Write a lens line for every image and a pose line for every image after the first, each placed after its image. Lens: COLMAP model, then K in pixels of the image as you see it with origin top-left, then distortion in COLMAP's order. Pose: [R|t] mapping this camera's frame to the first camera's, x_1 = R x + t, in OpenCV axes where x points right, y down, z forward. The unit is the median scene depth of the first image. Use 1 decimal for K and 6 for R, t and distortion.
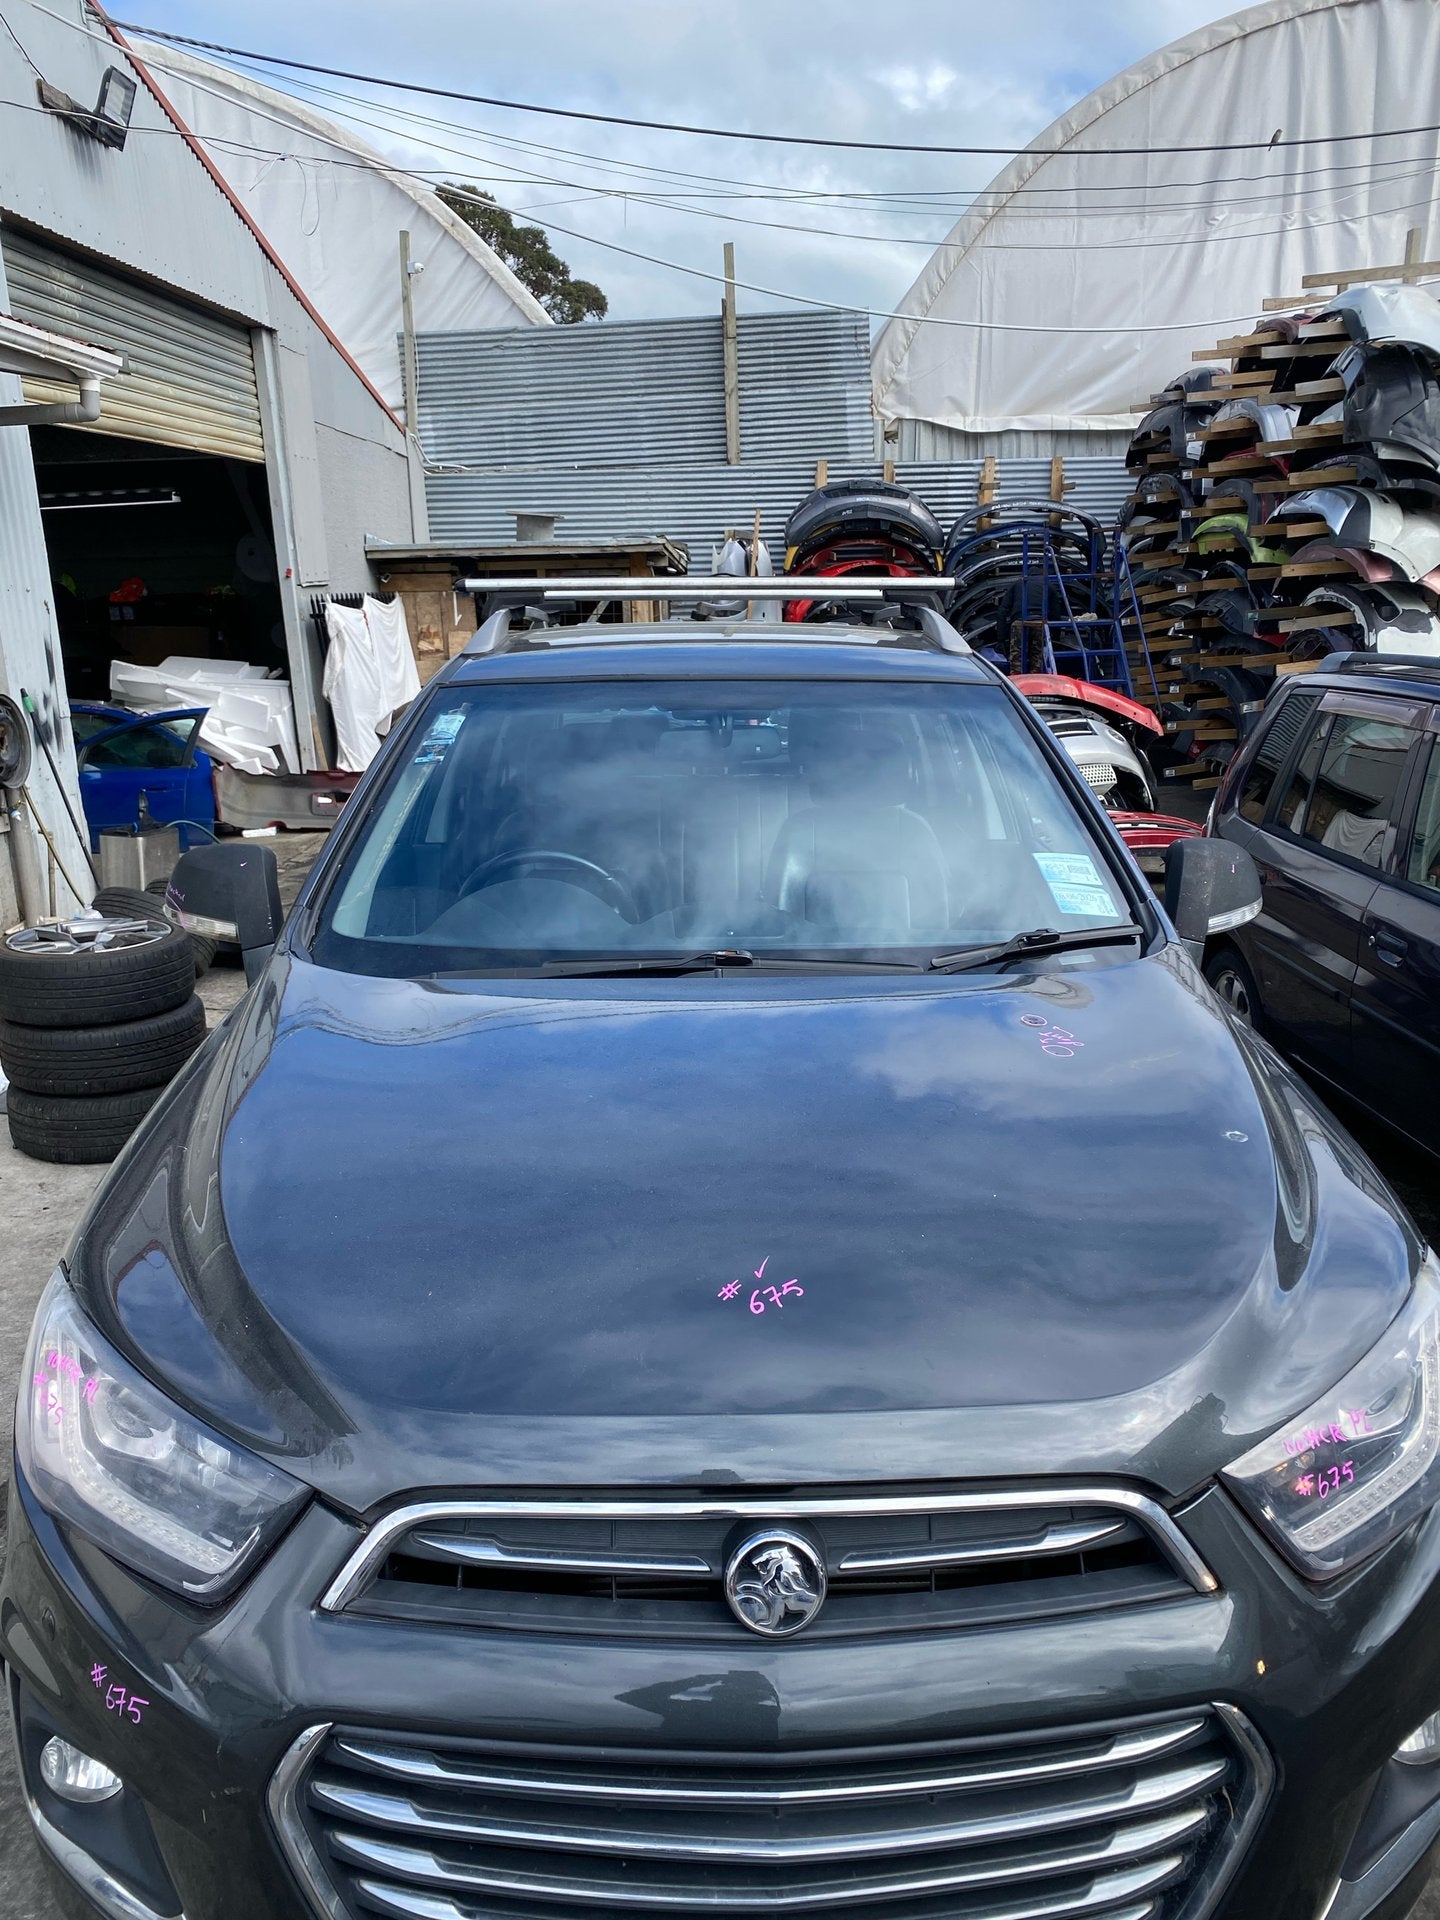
lens RADIAL K [[1457.3, 0, 717.8], [0, 1457.3, 997.2], [0, 0, 1]] dist [-0.012229, -0.002315]
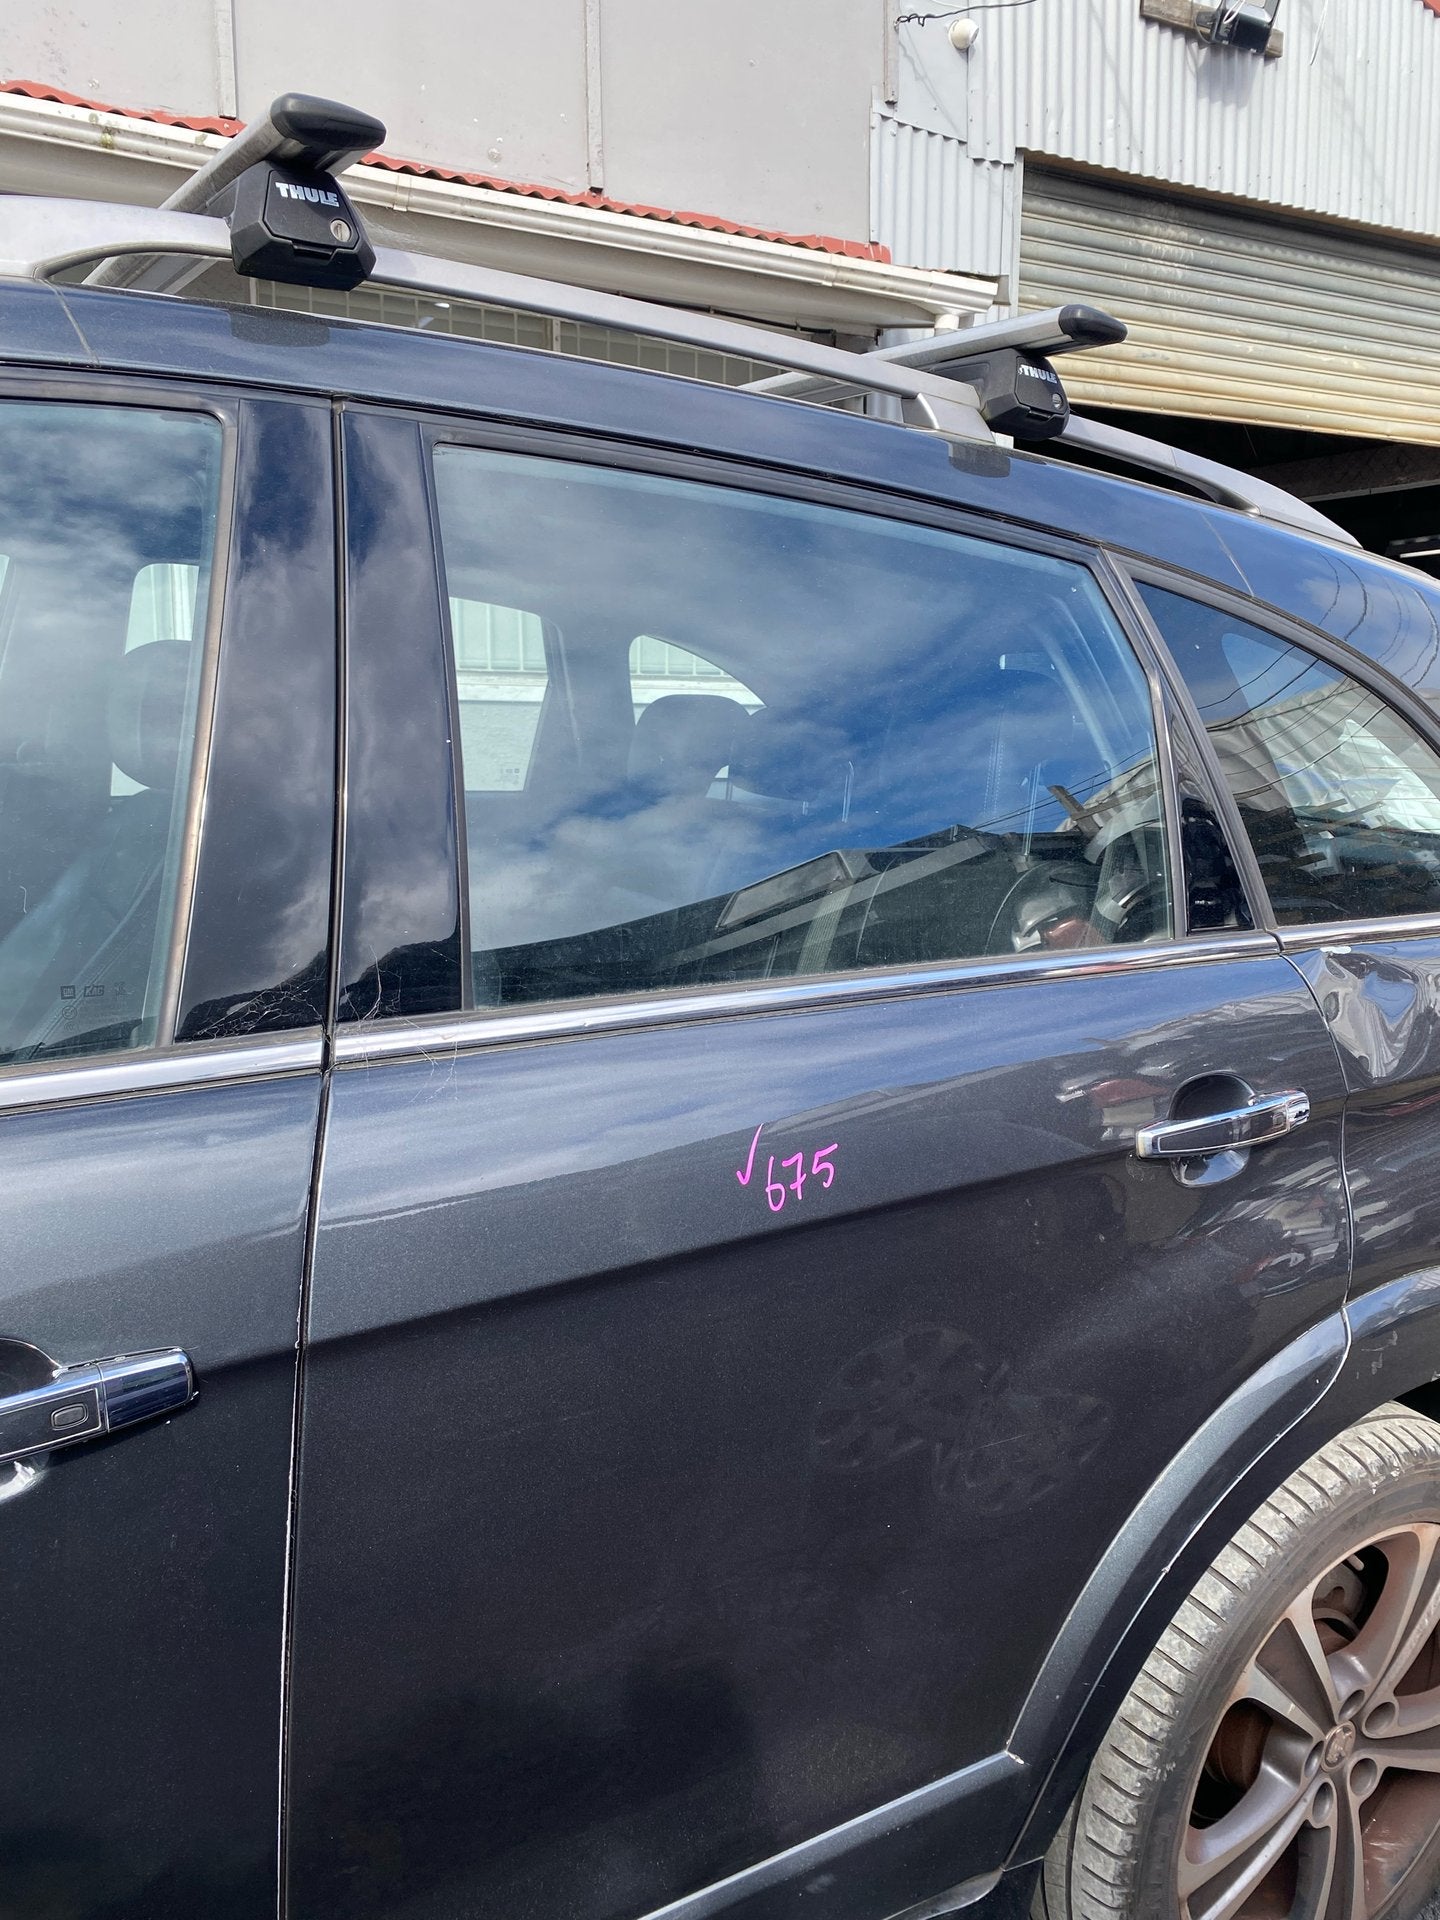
lens RADIAL K [[1509.1, 0, 720.0], [0, 1509.1, 960.0], [0, 0, 1]] dist [-0.002503, 0.010516]
pose [[0.505044, 0.182868, -0.843499, 0.191829], [-0.268649, 0.962055, 0.047717, -0.057020], [0.820218, 0.202506, 0.535008, 0.350161]]
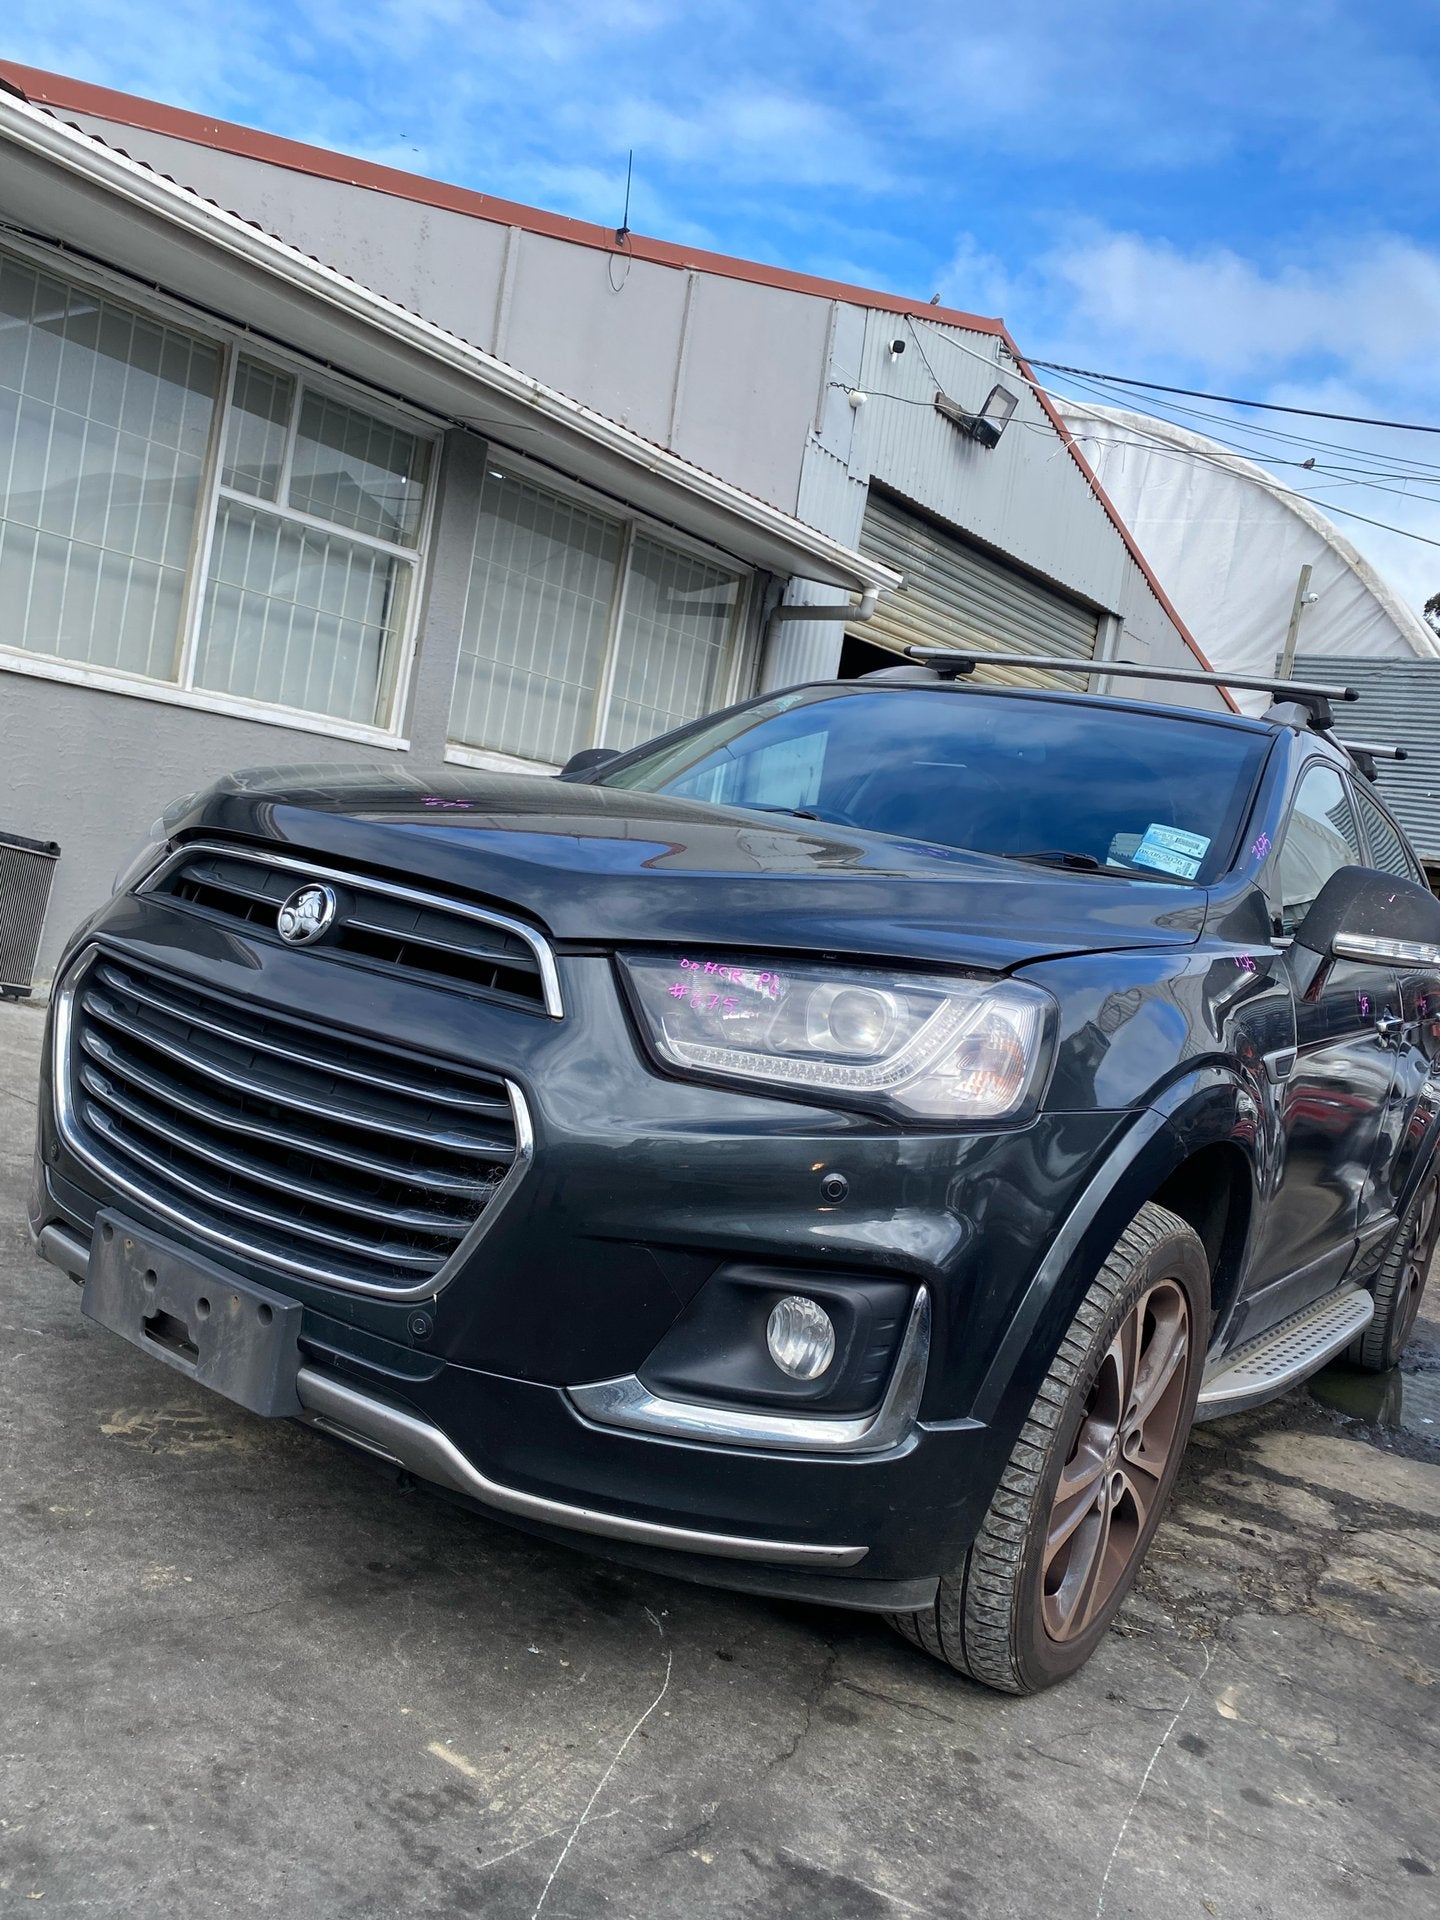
lens RADIAL K [[1456.7, 0, 720.0], [0, 1456.7, 960.0], [0, 0, 1]] dist [0.038134, -0.050607]
pose [[0.798267, 0.198840, -0.568536, 0.169479], [-0.337408, 0.929548, -0.148645, 0.073559], [0.498925, 0.310487, 0.809118, 0.004537]]
